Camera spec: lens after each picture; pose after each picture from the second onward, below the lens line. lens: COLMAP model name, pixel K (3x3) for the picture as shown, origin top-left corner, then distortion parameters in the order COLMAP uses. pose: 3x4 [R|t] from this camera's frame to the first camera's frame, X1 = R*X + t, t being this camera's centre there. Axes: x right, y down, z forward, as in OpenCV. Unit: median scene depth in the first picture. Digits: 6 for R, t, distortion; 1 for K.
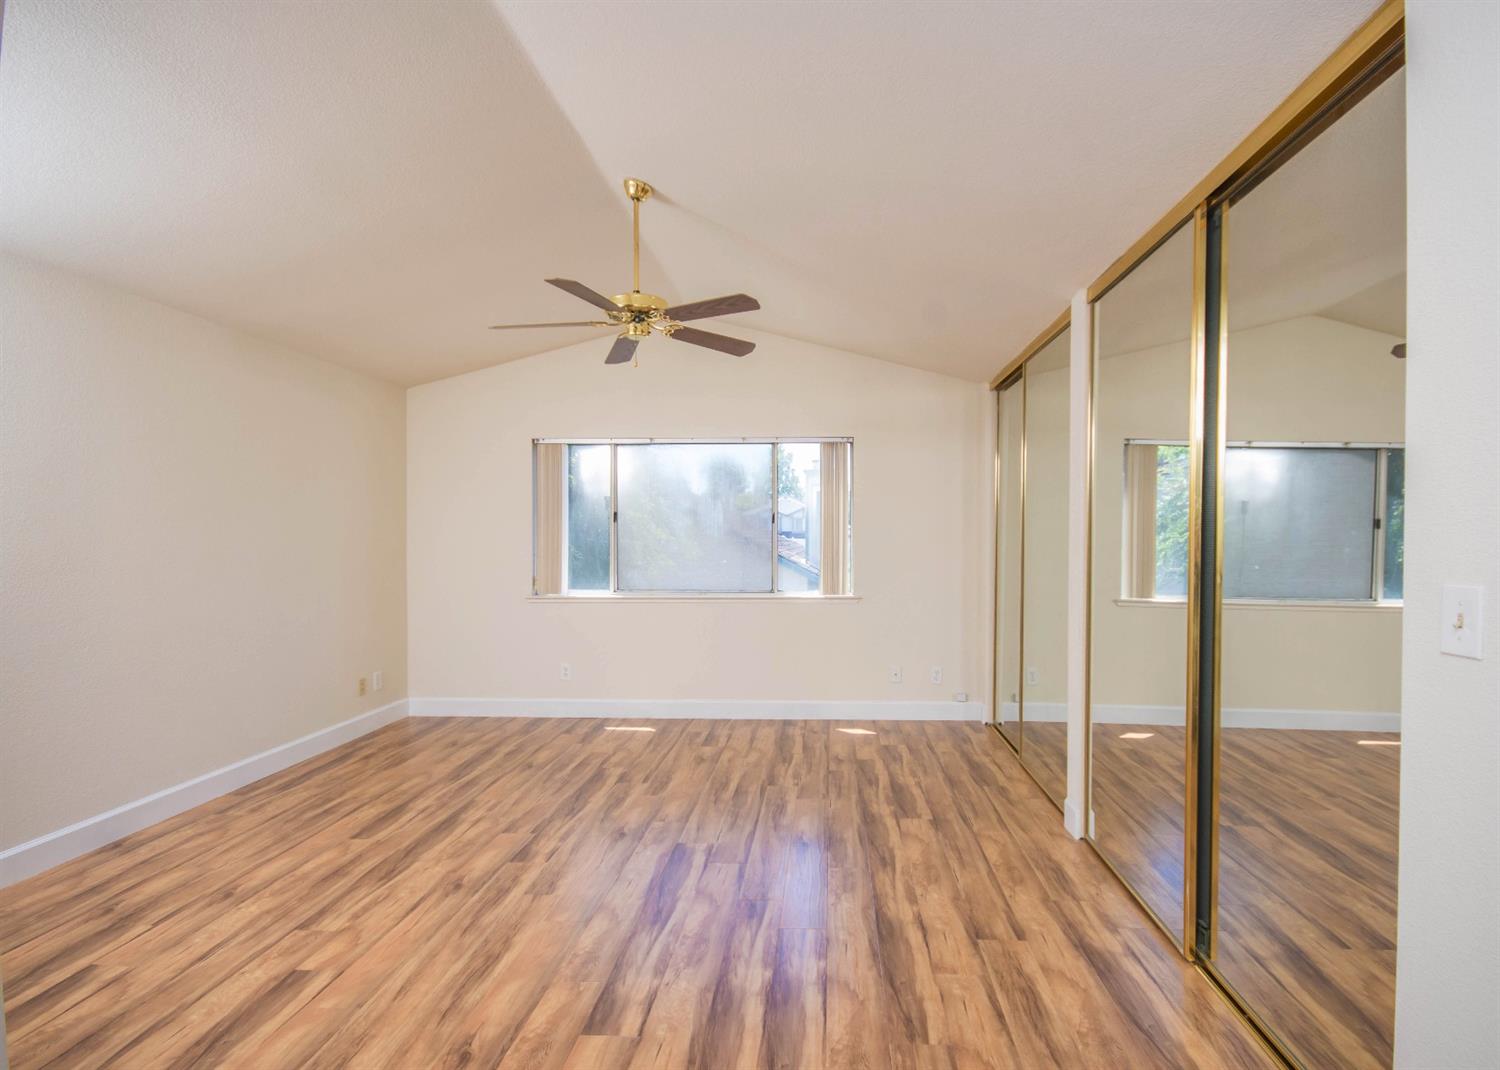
lens RADIAL K [[735.2, 0, 751.2], [0, 735.2, 535.7], [0, 0, 1]] dist [-0.001148, -0.000444]
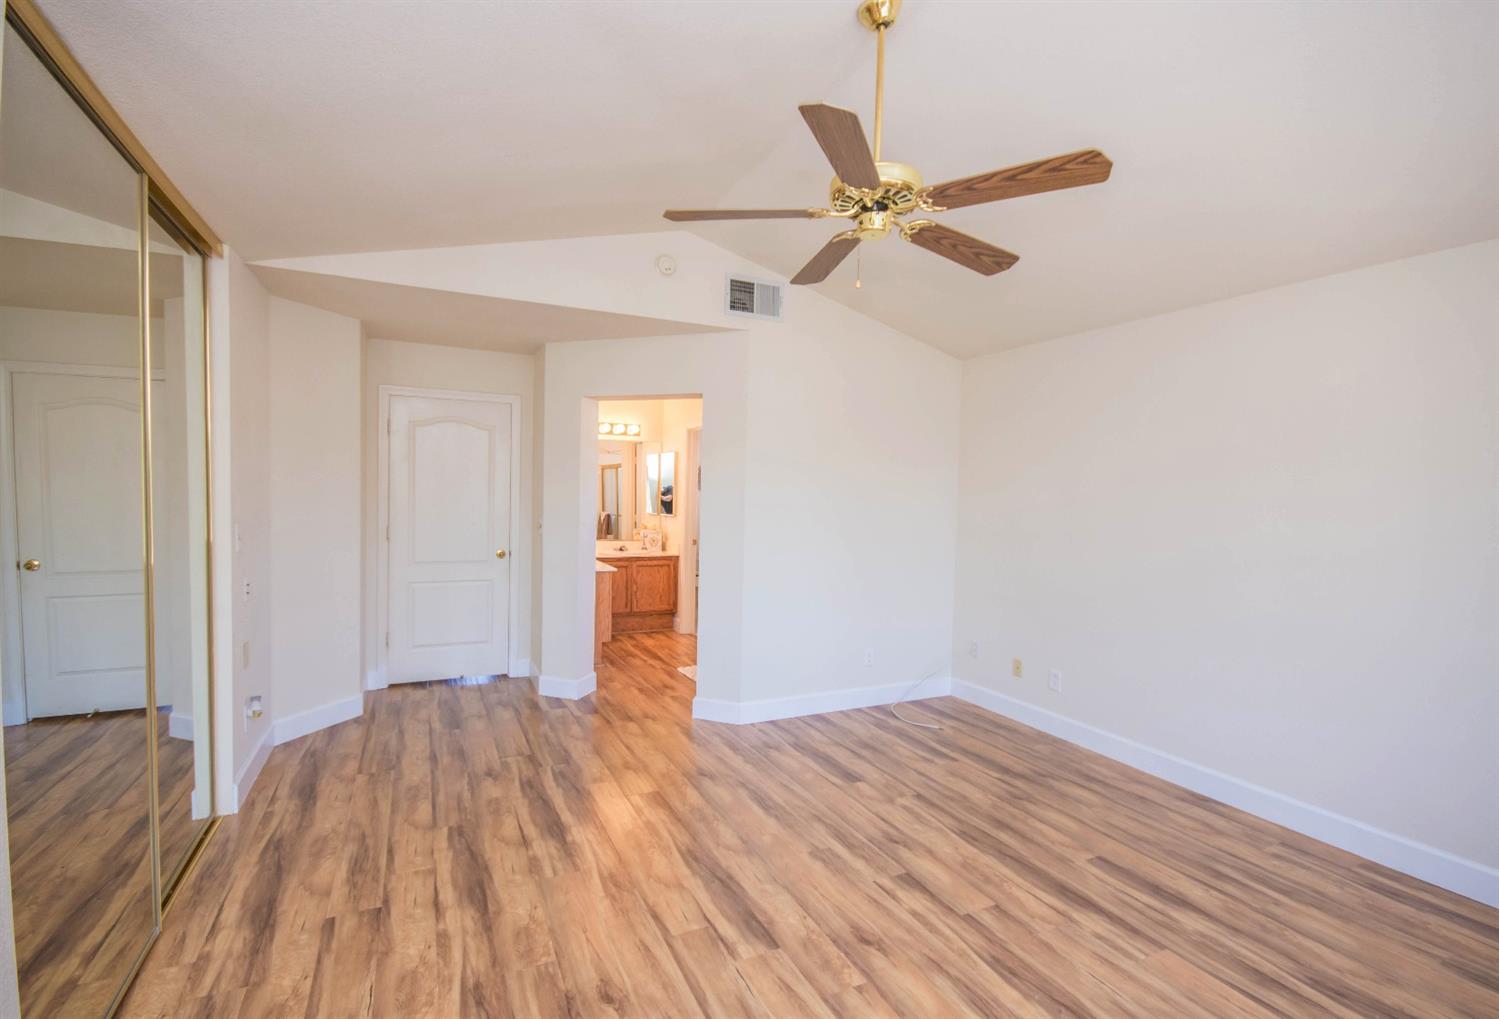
lens RADIAL K [[690.3, 0, 750.4], [0, 690.3, 511.1], [0, 0, 1]] dist [0.000693, -0.000224]
pose [[-0.850617, -0.007944, -0.525726, 0.347056], [-0.023351, 0.999470, 0.022679, -0.030190], [0.525267, 0.031567, -0.850352, 1.885992]]
